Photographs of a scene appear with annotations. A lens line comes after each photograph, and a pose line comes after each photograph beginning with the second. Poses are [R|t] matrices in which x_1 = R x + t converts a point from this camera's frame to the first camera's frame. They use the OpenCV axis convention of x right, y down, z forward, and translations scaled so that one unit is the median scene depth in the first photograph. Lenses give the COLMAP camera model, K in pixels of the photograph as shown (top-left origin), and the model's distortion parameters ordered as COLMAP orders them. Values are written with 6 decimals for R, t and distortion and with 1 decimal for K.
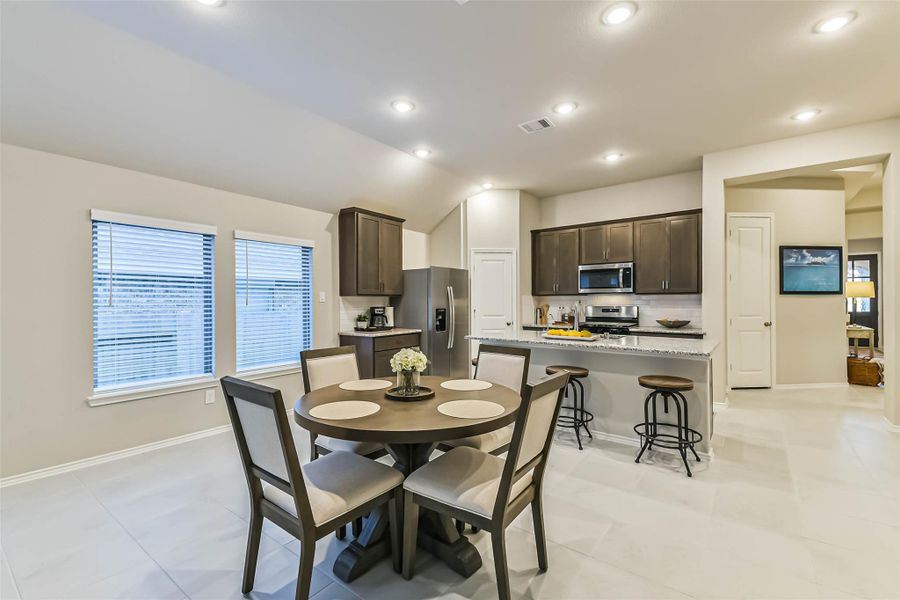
lens RADIAL K [[386.5, 0, 455.7], [0, 386.5, 298.3], [0, 0, 1]] dist [0.072322, -0.035225]
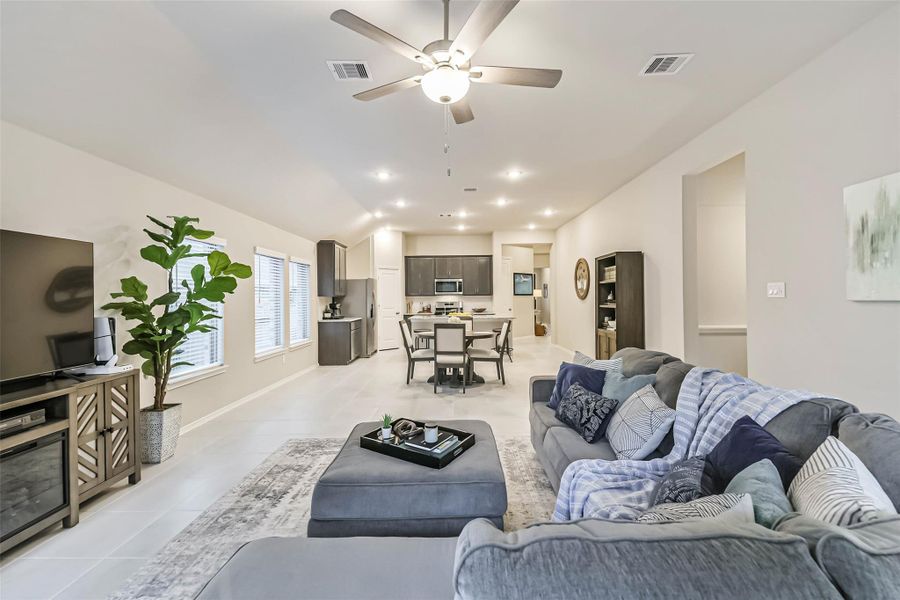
lens RADIAL K [[386.5, 0, 455.7], [0, 386.5, 298.3], [0, 0, 1]] dist [0.072322, -0.035225]
pose [[0.800155, -0.004198, 0.599779, -0.681984], [0.004335, 0.999990, 0.001216, 0.001739], [-0.599778, 0.001627, 0.800165, -0.473894]]
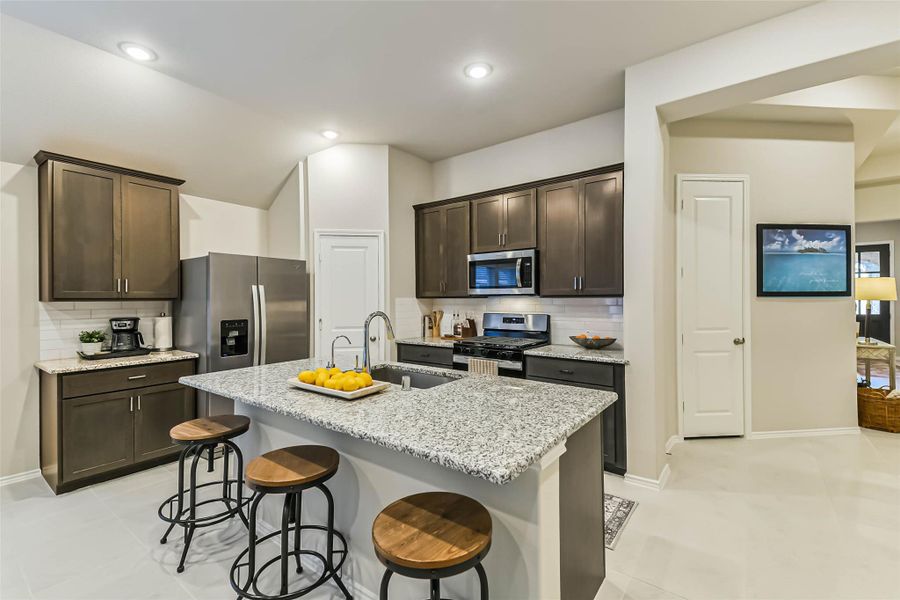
lens RADIAL K [[386.5, 0, 455.7], [0, 386.5, 298.3], [0, 0, 1]] dist [0.072322, -0.035225]
pose [[0.999996, -0.001579, -0.002388, 0.306934], [0.001591, 0.999986, 0.005027, -0.011184], [0.002380, -0.005031, 0.999985, 0.329360]]
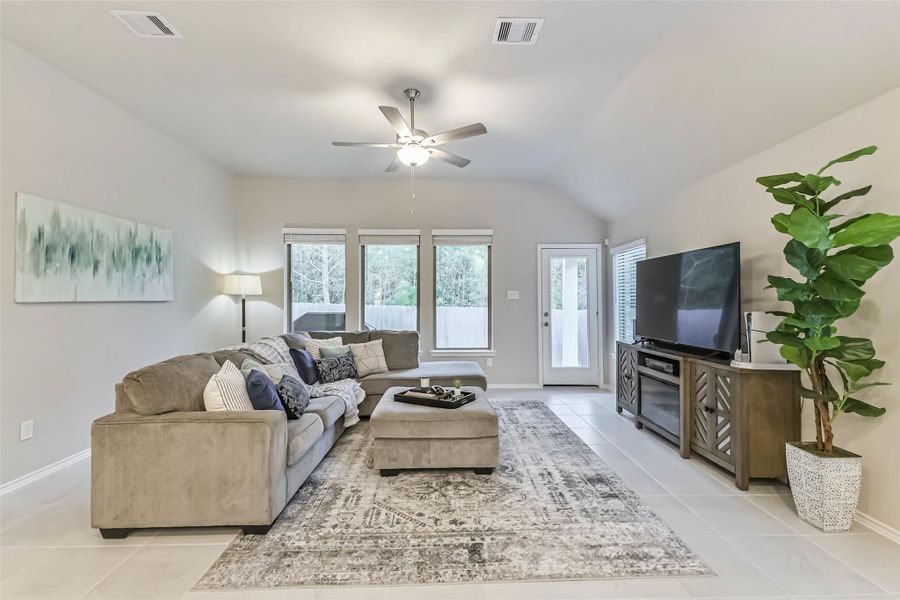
lens RADIAL K [[386.5, 0, 455.7], [0, 386.5, 298.3], [0, 0, 1]] dist [0.072322, -0.035225]
pose [[-0.785111, 0.002376, -0.619350, -0.144144], [0.005468, 0.999980, -0.003095, 0.006369], [0.619330, -0.005817, -0.785109, 0.334913]]
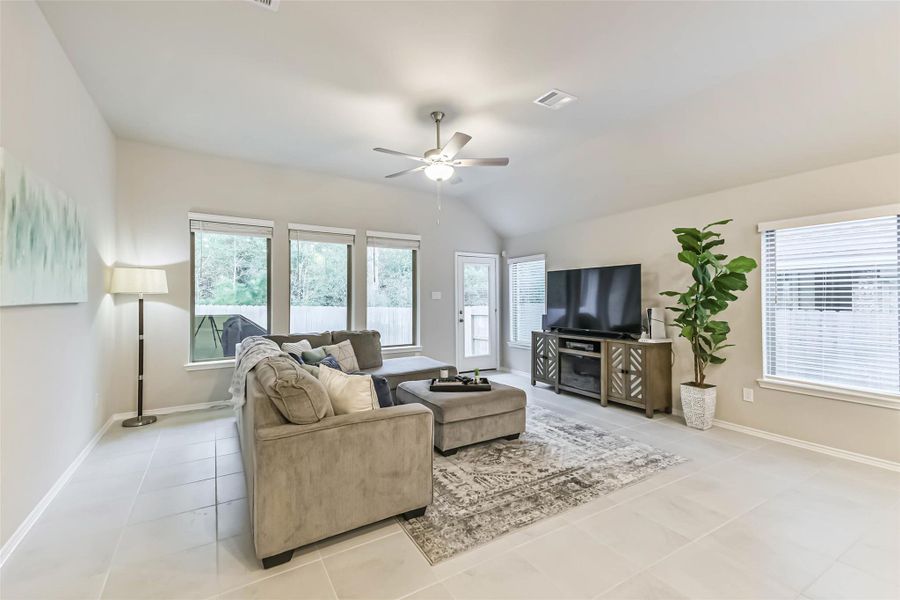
lens RADIAL K [[382.2, 0, 450.0], [0, 382.2, 300.0], [0, 0, 1]] dist [0.073635, -0.033724]
pose [[-0.378166, 0.008309, -0.925700, 0.133873], [0.002759, 0.999965, 0.007849, 0.000261], [0.925734, 0.000414, -0.378176, 0.100674]]
